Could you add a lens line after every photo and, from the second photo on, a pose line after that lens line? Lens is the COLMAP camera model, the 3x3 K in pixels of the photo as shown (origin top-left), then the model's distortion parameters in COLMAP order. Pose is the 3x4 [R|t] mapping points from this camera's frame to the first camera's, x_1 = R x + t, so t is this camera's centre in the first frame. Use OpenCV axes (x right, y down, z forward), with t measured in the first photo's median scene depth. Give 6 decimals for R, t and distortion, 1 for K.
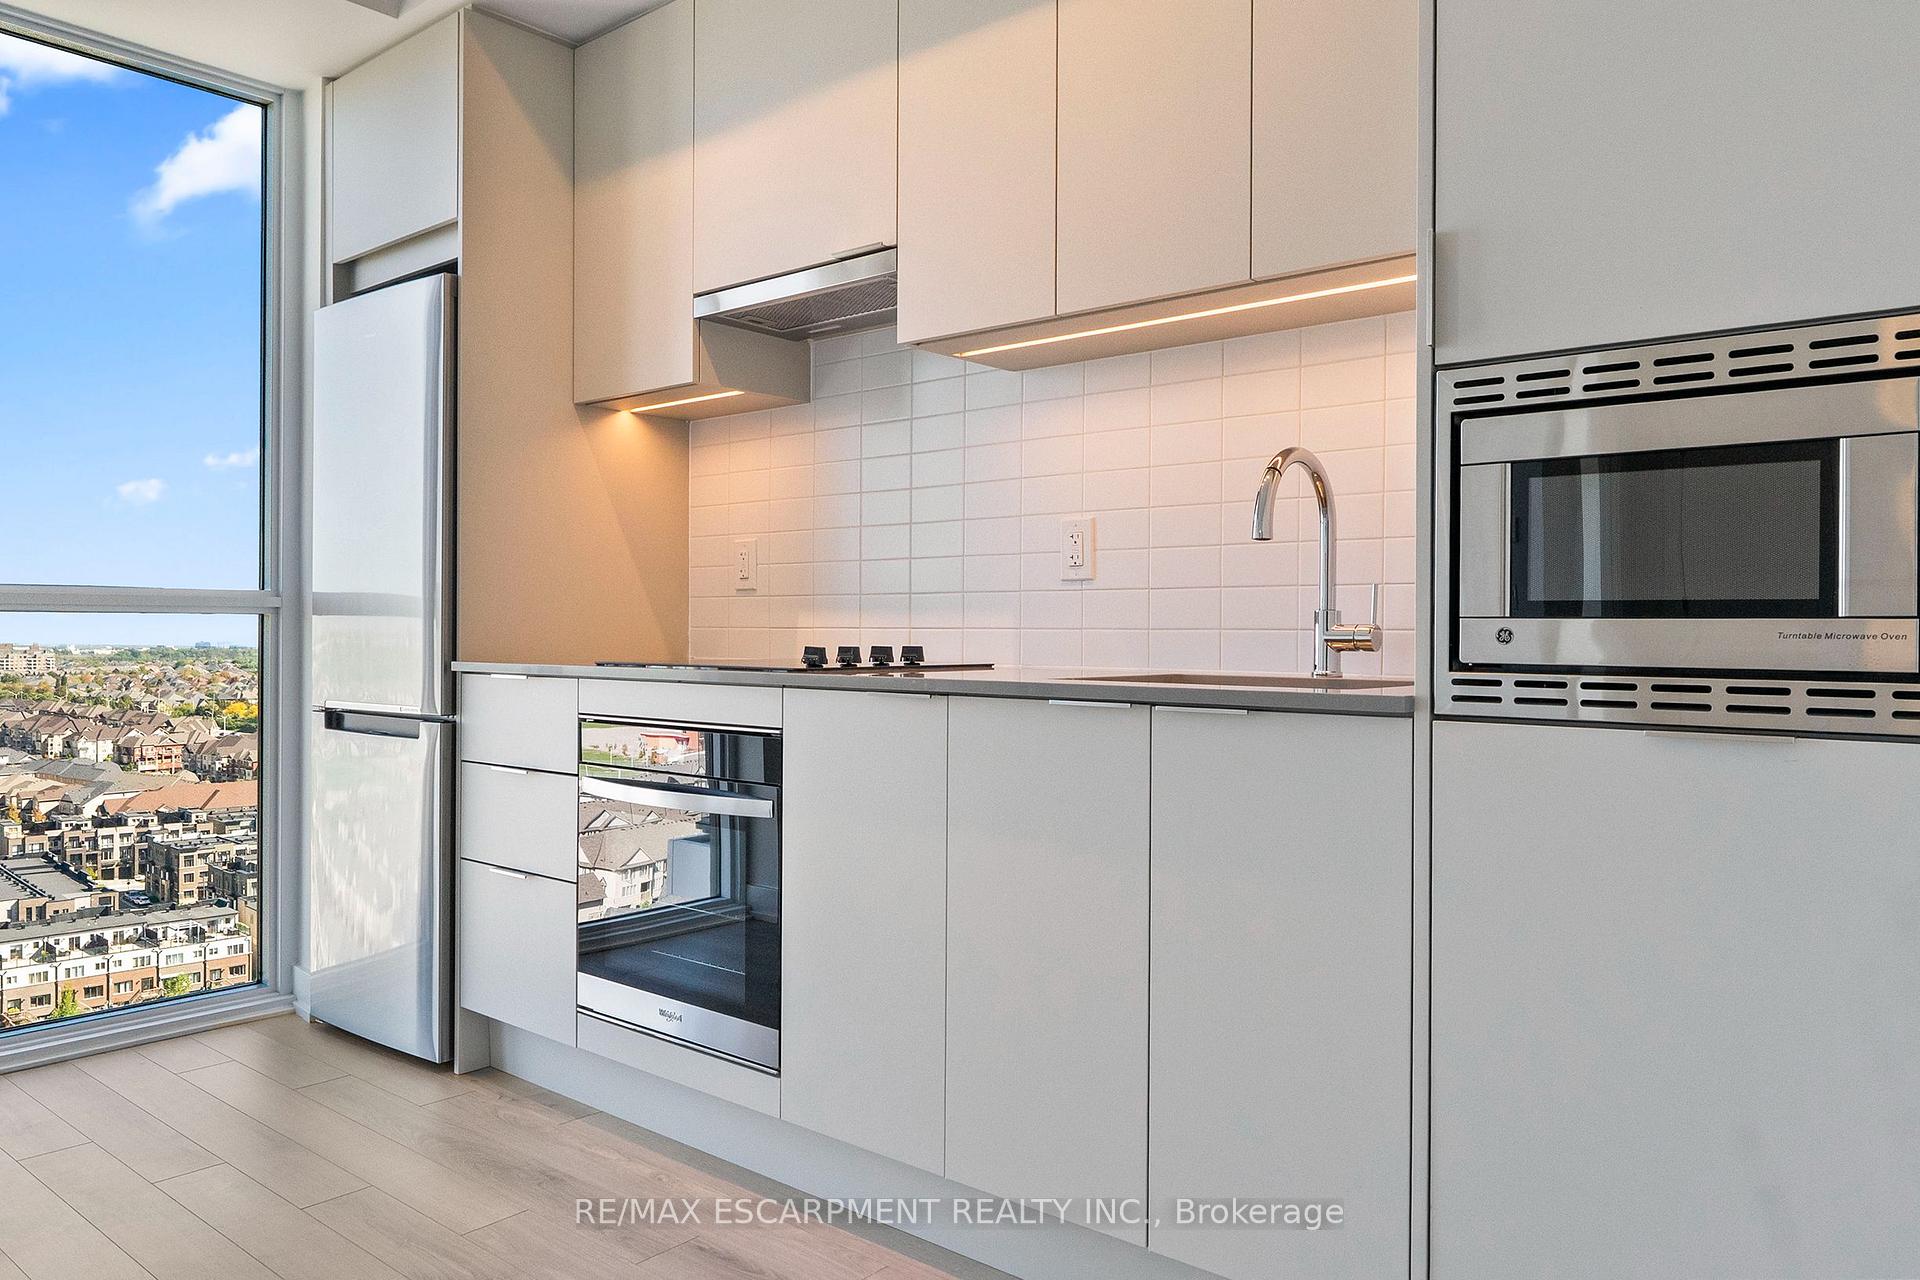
lens RADIAL K [[1345.3, 0, 960.0], [0, 1345.3, 640.0], [0, 0, 1]] dist [-0.000491, 0.001167]
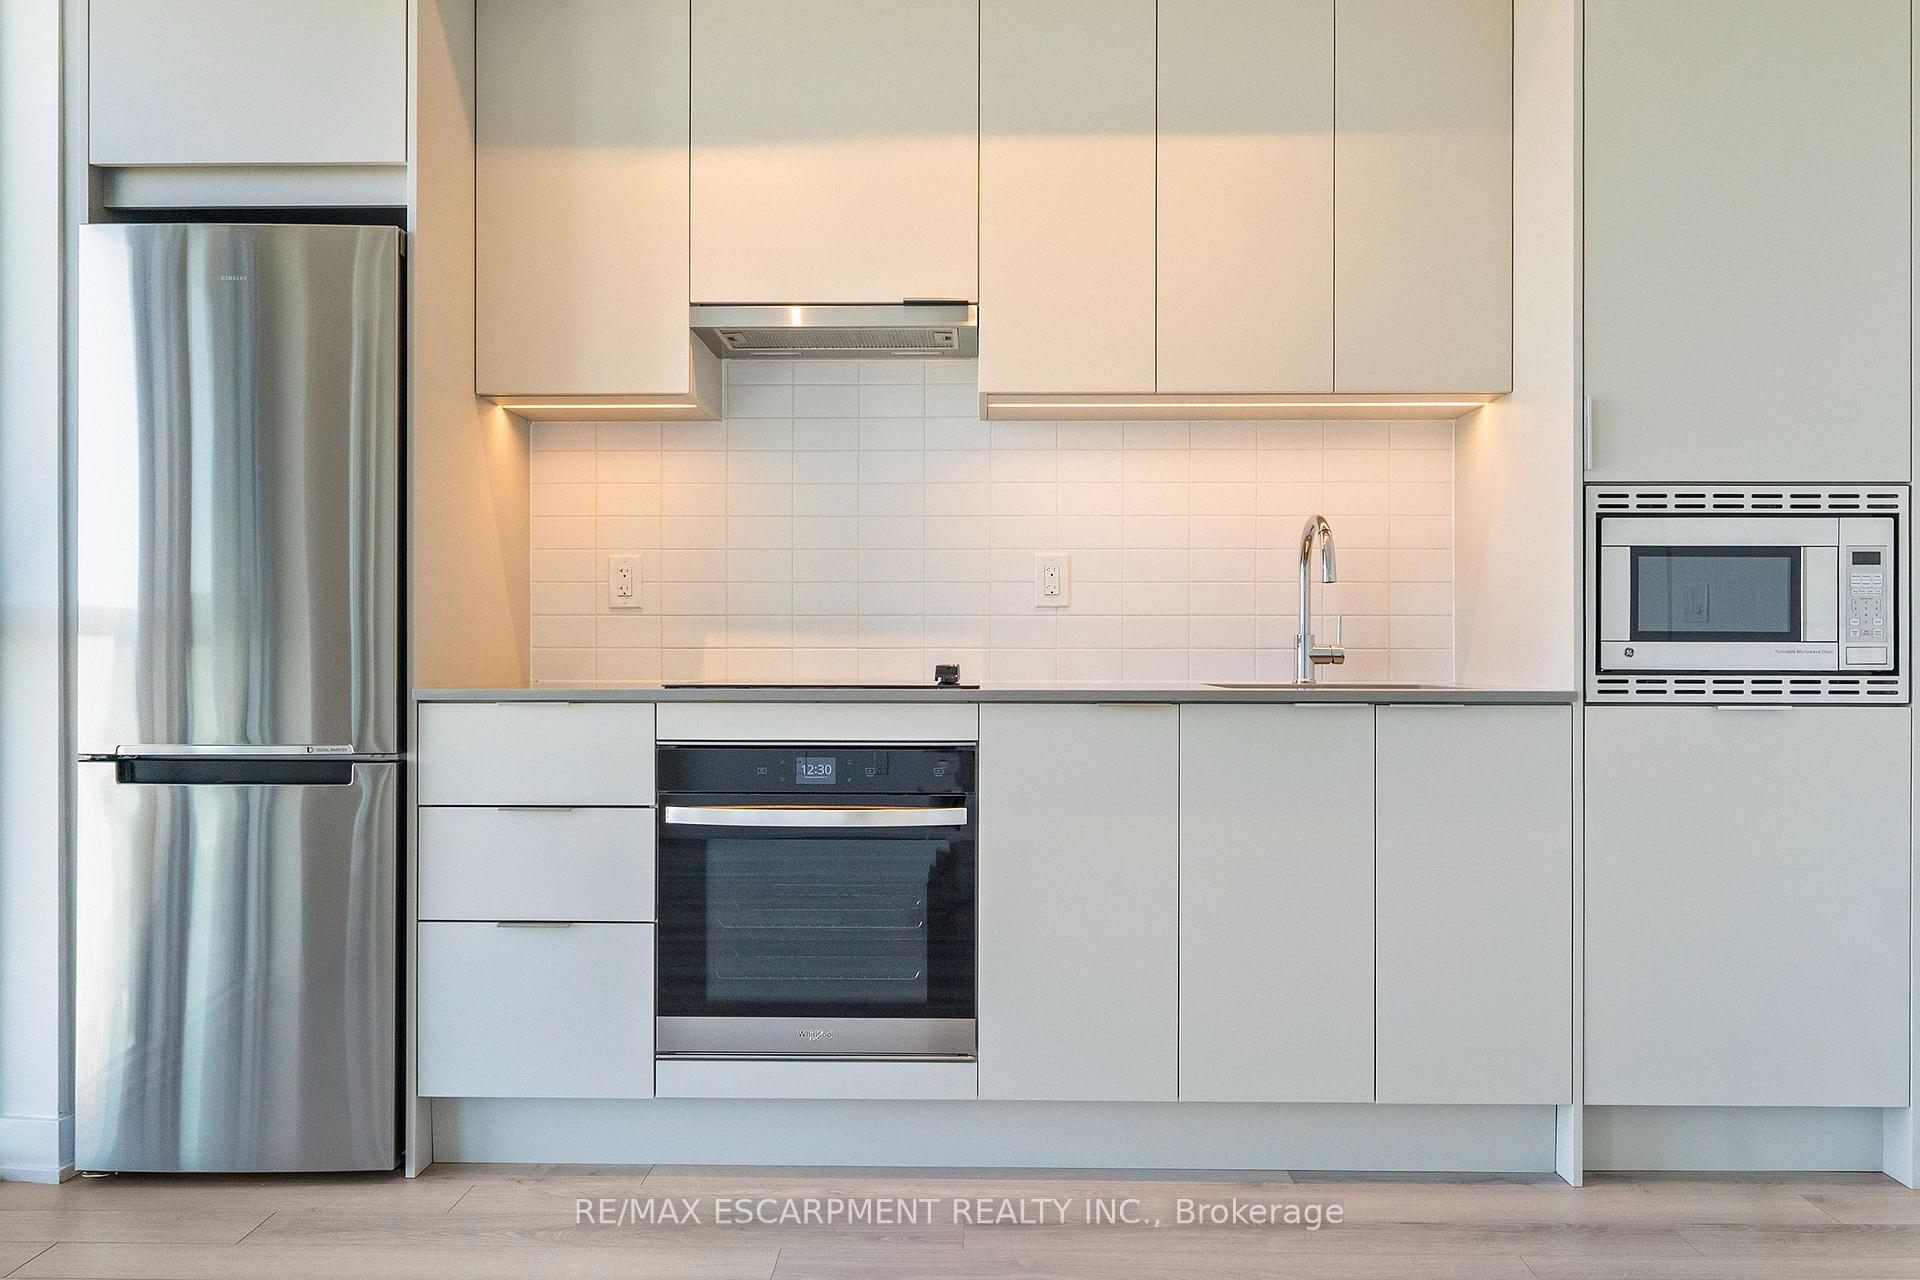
lens RADIAL K [[1335.9, 0, 960.5], [0, 1335.9, 655.1], [0, 0, 1]] dist [-0.003375, -0.001139]
pose [[0.774715, -0.006348, 0.632279, -0.596144], [0.007036, 0.999974, 0.001418, -0.003801], [-0.632272, 0.003350, 0.774740, 0.122984]]
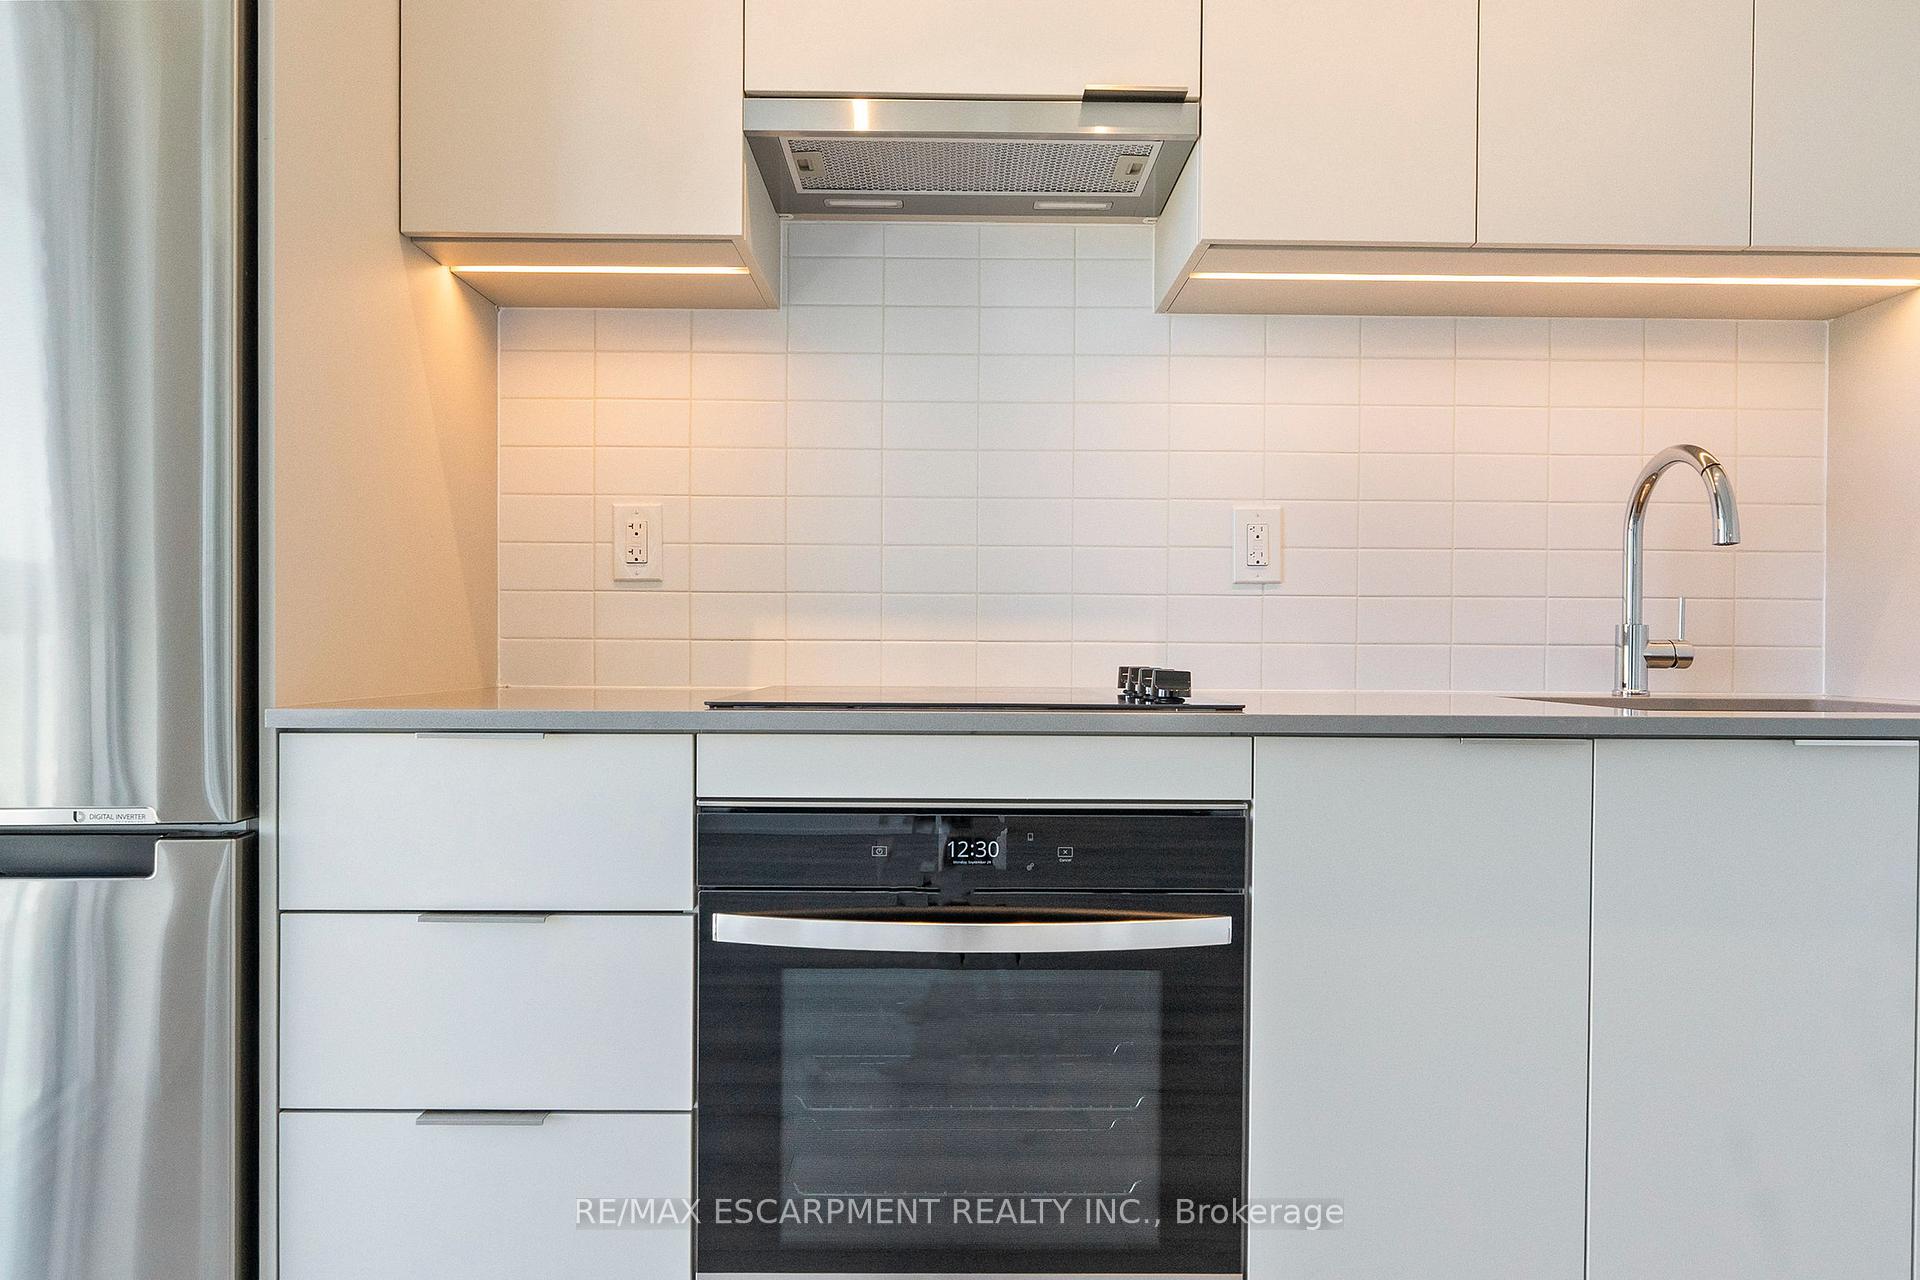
lens RADIAL K [[1185.6, 0, 960.4], [0, 1185.6, 658.9], [0, 0, 1]] dist [0.000201, 0.000670]
pose [[0.755690, -0.008795, 0.654870, -0.434929], [0.001482, 0.999930, 0.011719, -0.006014], [-0.654927, -0.007886, 0.755651, 0.480233]]
